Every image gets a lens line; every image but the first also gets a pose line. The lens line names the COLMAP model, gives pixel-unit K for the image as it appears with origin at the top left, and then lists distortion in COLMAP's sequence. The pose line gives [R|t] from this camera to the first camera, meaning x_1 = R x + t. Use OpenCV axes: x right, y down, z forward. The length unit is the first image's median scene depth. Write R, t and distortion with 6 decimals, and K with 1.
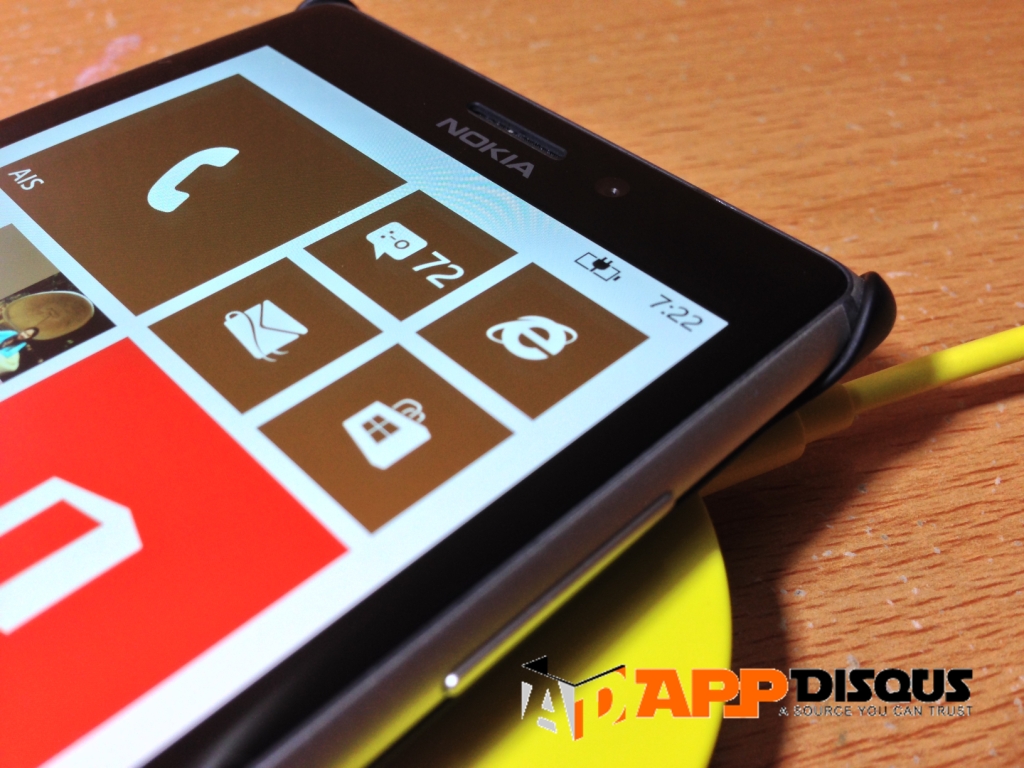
lens RADIAL K [[993.1, 0, 512.0], [0, 993.1, 384.0], [0, 0, 1]] dist [0.122301, -0.334833]
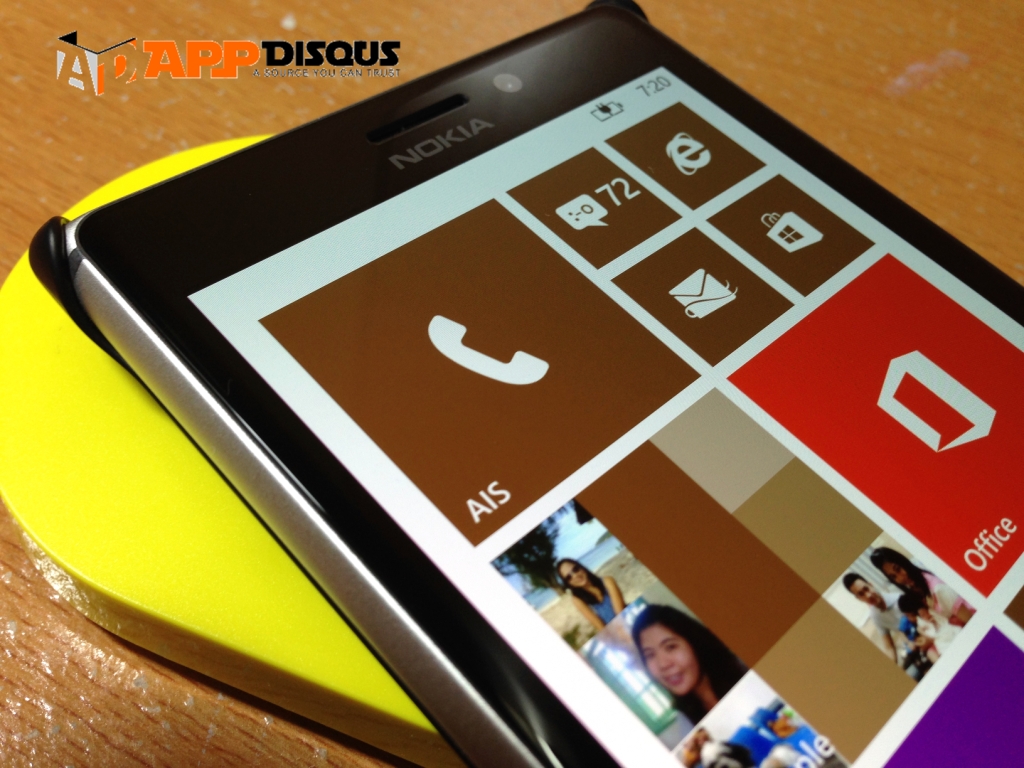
lens RADIAL K [[1001.7, 0, 512.0], [0, 1001.7, 384.0], [0, 0, 1]] dist [-0.005714, -0.009231]
pose [[0.011591, -0.796650, 0.604330, -1.015416], [0.584768, 0.495649, 0.642167, -0.870862], [-0.811118, 0.345949, 0.471600, 0.603581]]
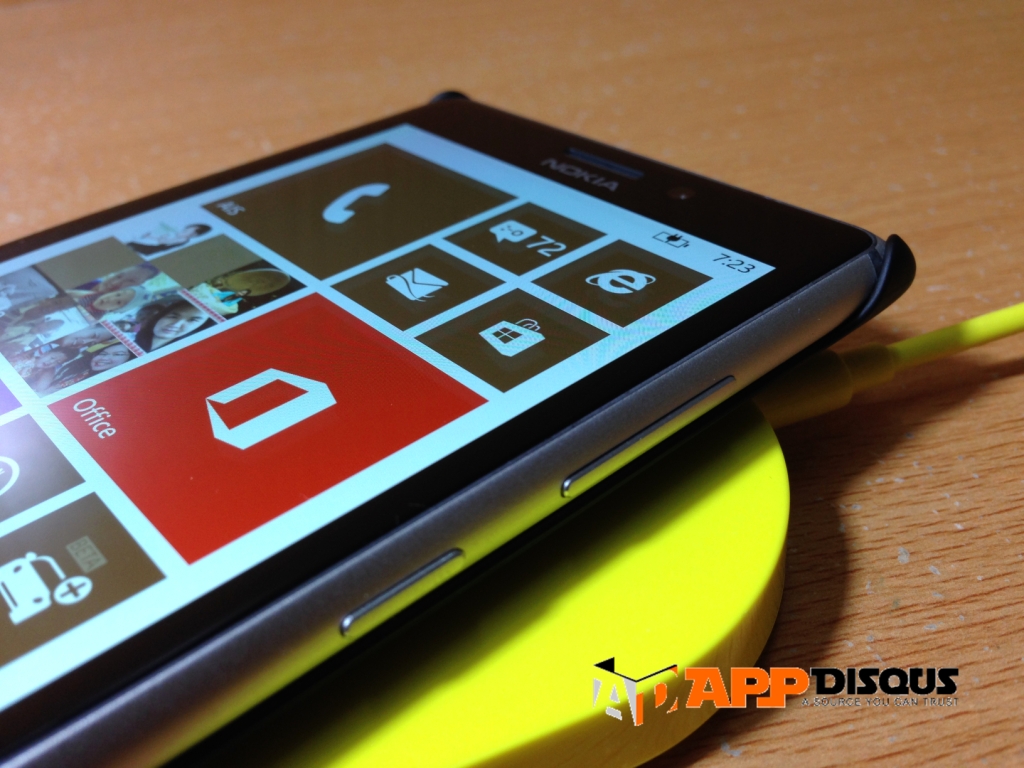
lens RADIAL K [[1007.1, 0, 512.0], [0, 1007.1, 384.0], [0, 0, 1]] dist [0.111404, -0.331580]
pose [[0.995710, -0.030130, -0.087483, -0.008676], [0.013557, 0.982798, -0.184186, 0.300607], [0.091528, 0.182210, 0.978990, -0.252270]]
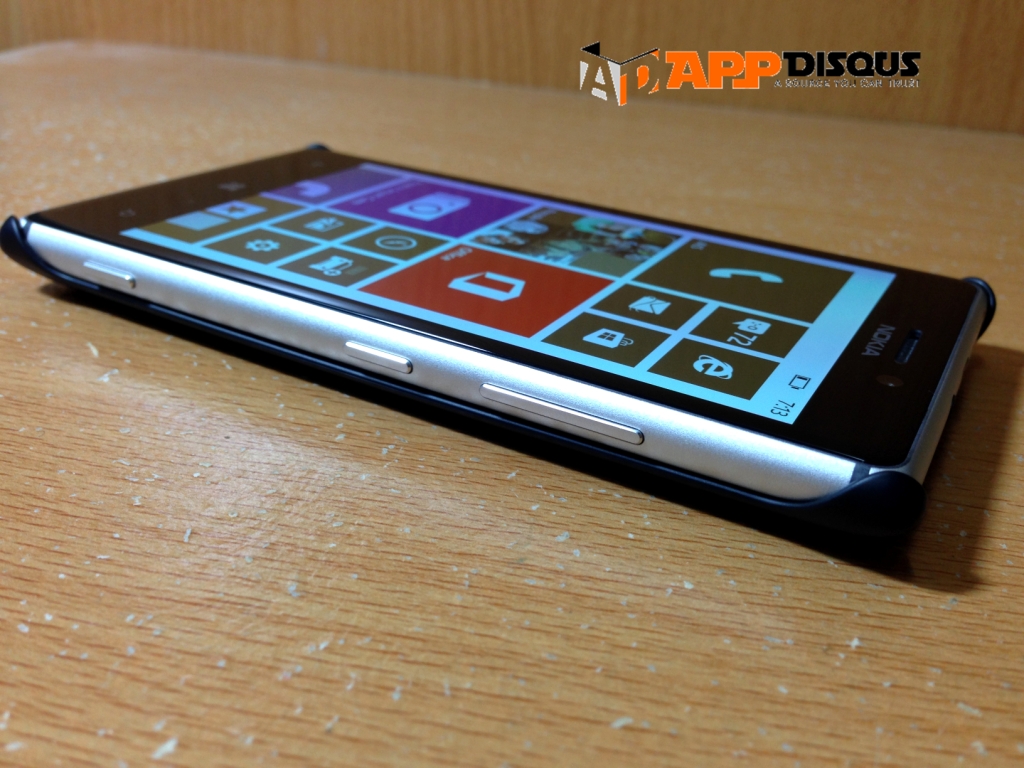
lens RADIAL K [[993.1, 0, 512.0], [0, 993.1, 384.0], [0, 0, 1]] dist [0.122301, -0.334833]
pose [[0.286625, 0.423549, -0.859333, 1.230422], [-0.721327, 0.685714, 0.097381, 0.045217], [0.630502, 0.591948, 0.502060, 0.003485]]
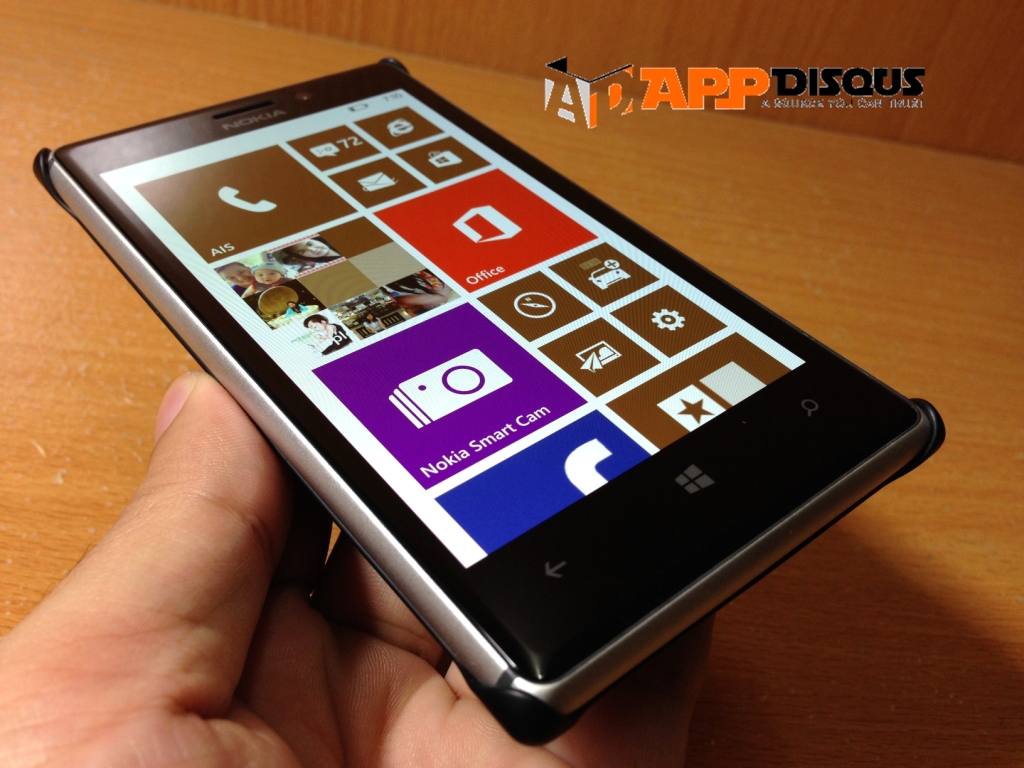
lens RADIAL K [[983.9, 0, 512.0], [0, 983.9, 384.0], [0, 0, 1]] dist [0.026785, 0.018229]
pose [[0.087109, -0.672040, 0.735374, -2.063398], [0.660961, 0.591289, 0.462070, -0.583690], [-0.745347, 0.445803, 0.495699, -0.143752]]
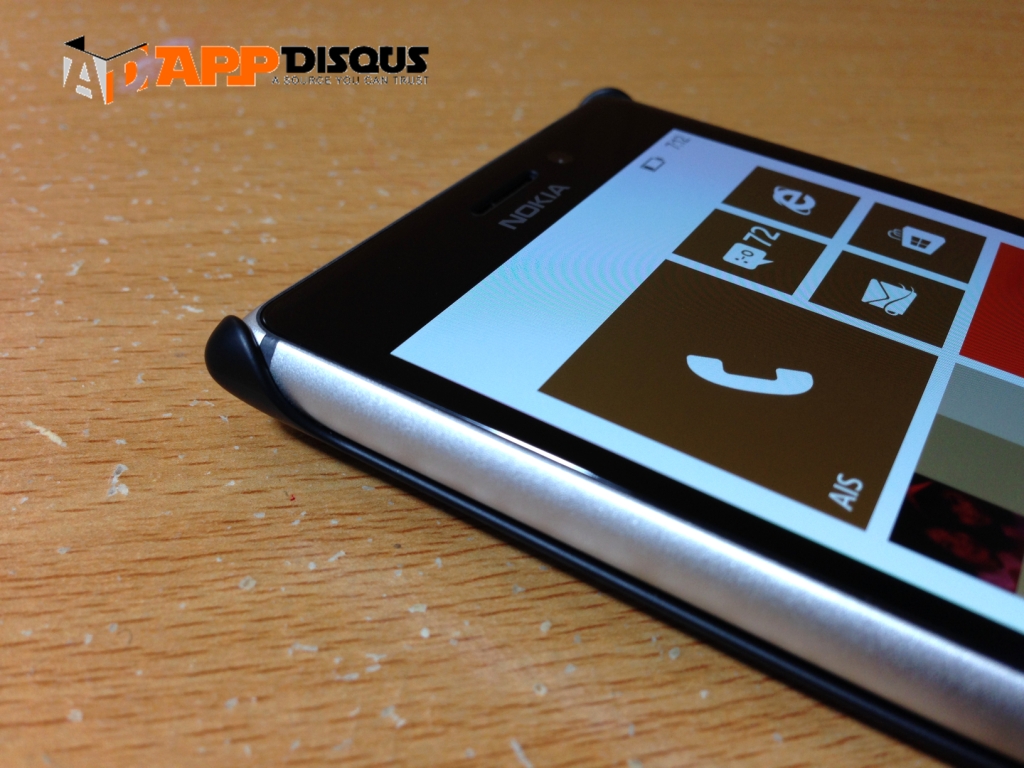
lens RADIAL K [[997.4, 0, 512.0], [0, 997.4, 384.0], [0, 0, 1]] dist [0.016313, -0.002776]
pose [[-0.270469, -0.610954, 0.744031, -1.073998], [0.603758, 0.494330, 0.625391, -1.032431], [-0.749882, 0.618364, 0.235167, 1.056870]]
